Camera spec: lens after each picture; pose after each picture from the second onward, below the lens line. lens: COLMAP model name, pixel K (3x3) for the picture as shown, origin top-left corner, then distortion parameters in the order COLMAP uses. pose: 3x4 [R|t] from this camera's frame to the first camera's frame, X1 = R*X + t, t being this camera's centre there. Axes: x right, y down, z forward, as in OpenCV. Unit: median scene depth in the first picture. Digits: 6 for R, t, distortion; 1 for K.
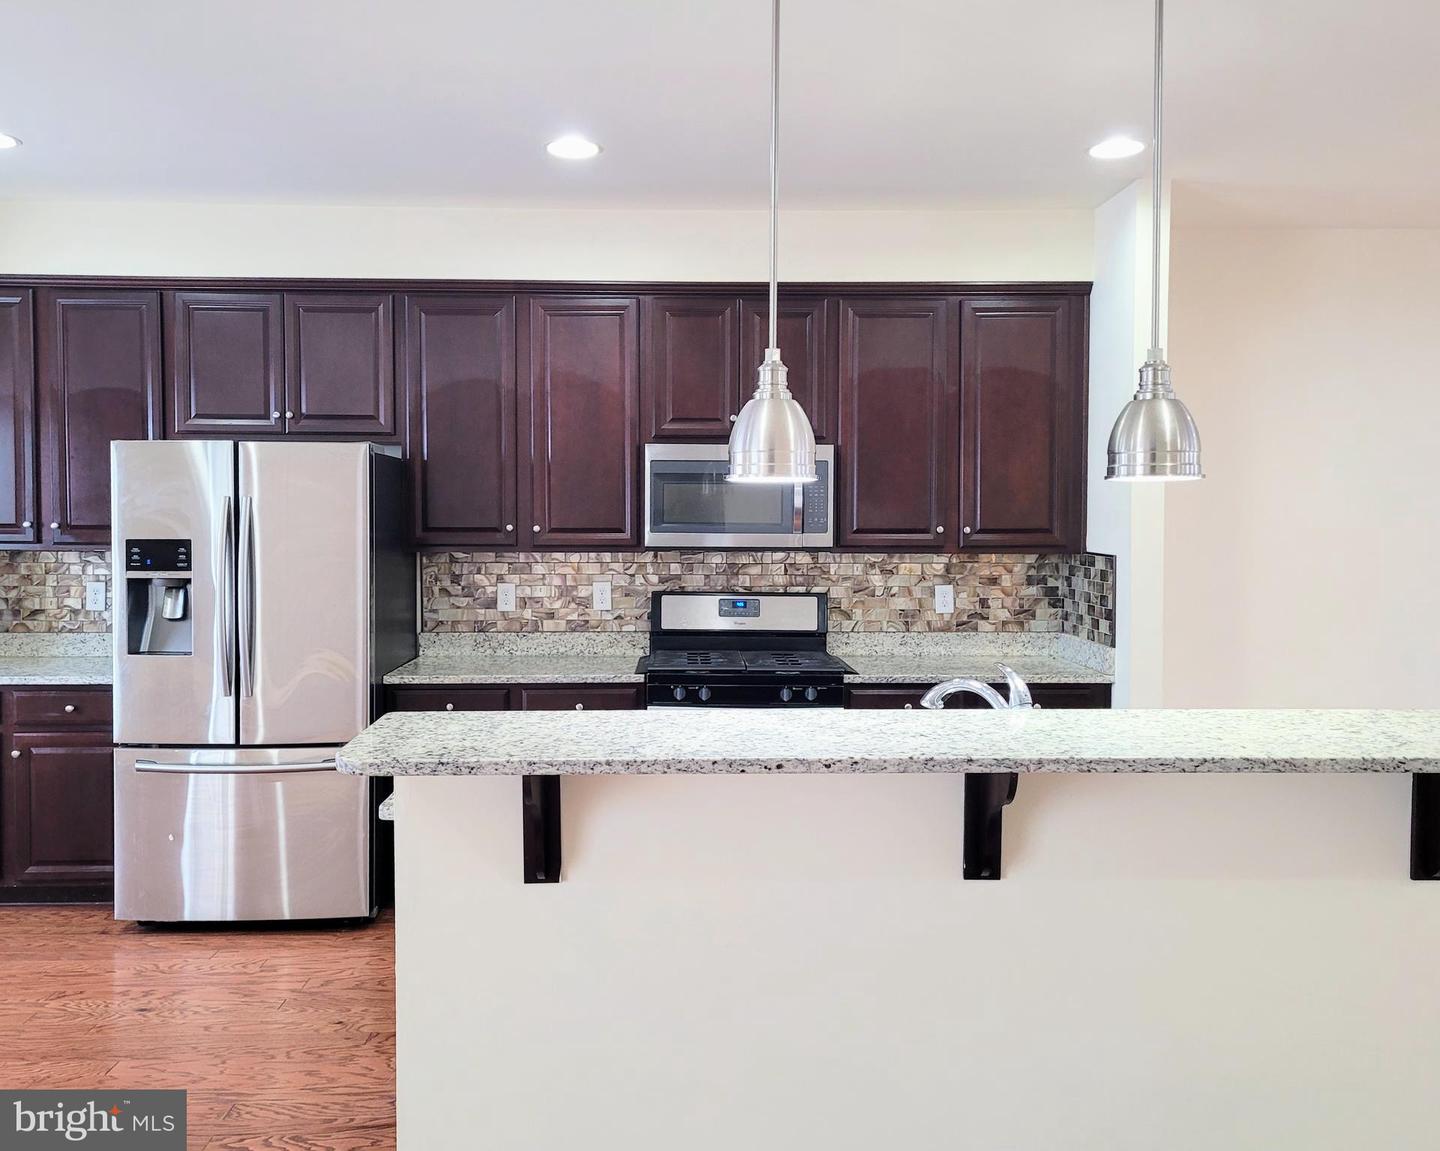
lens RADIAL K [[1214.1, 0, 692.6], [0, 1214.1, 548.1], [0, 0, 1]] dist [0.041411, -0.019435]
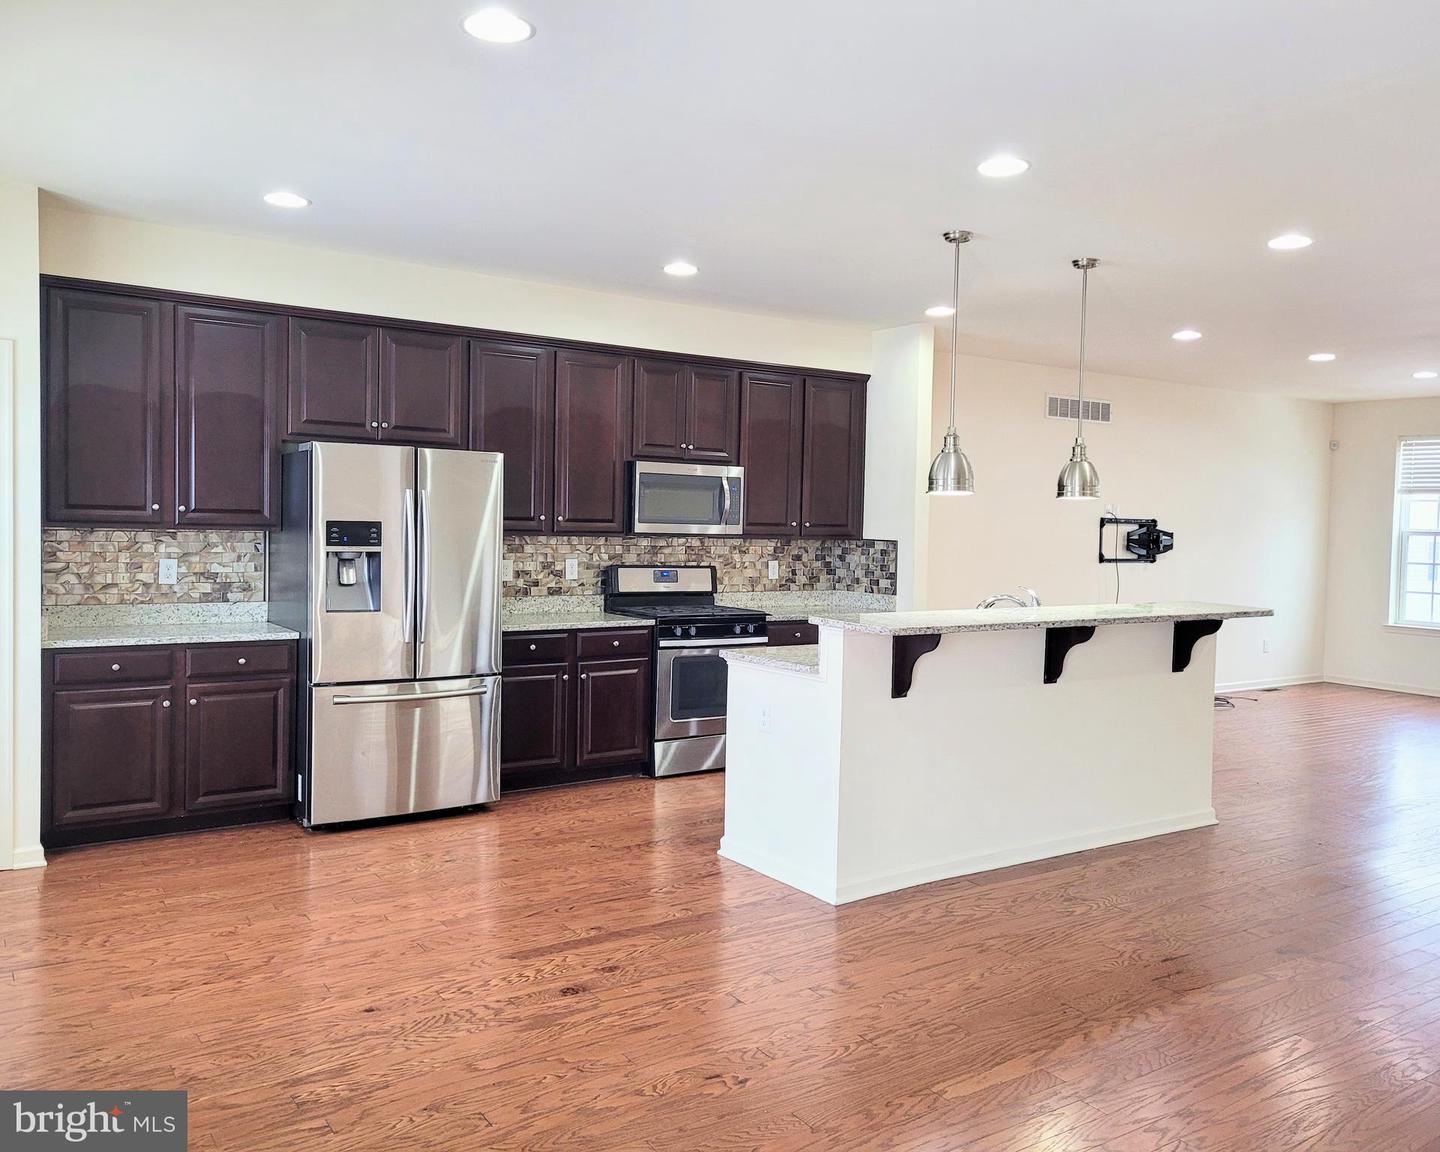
lens RADIAL K [[1214.1, 0, 692.6], [0, 1214.1, 548.6], [0, 0, 1]] dist [0.041411, -0.019435]
pose [[0.834235, 0.004572, 0.551390, -0.719568], [-0.002418, 0.999986, -0.004635, 0.022604], [-0.551403, 0.002534, 0.834235, -0.217310]]
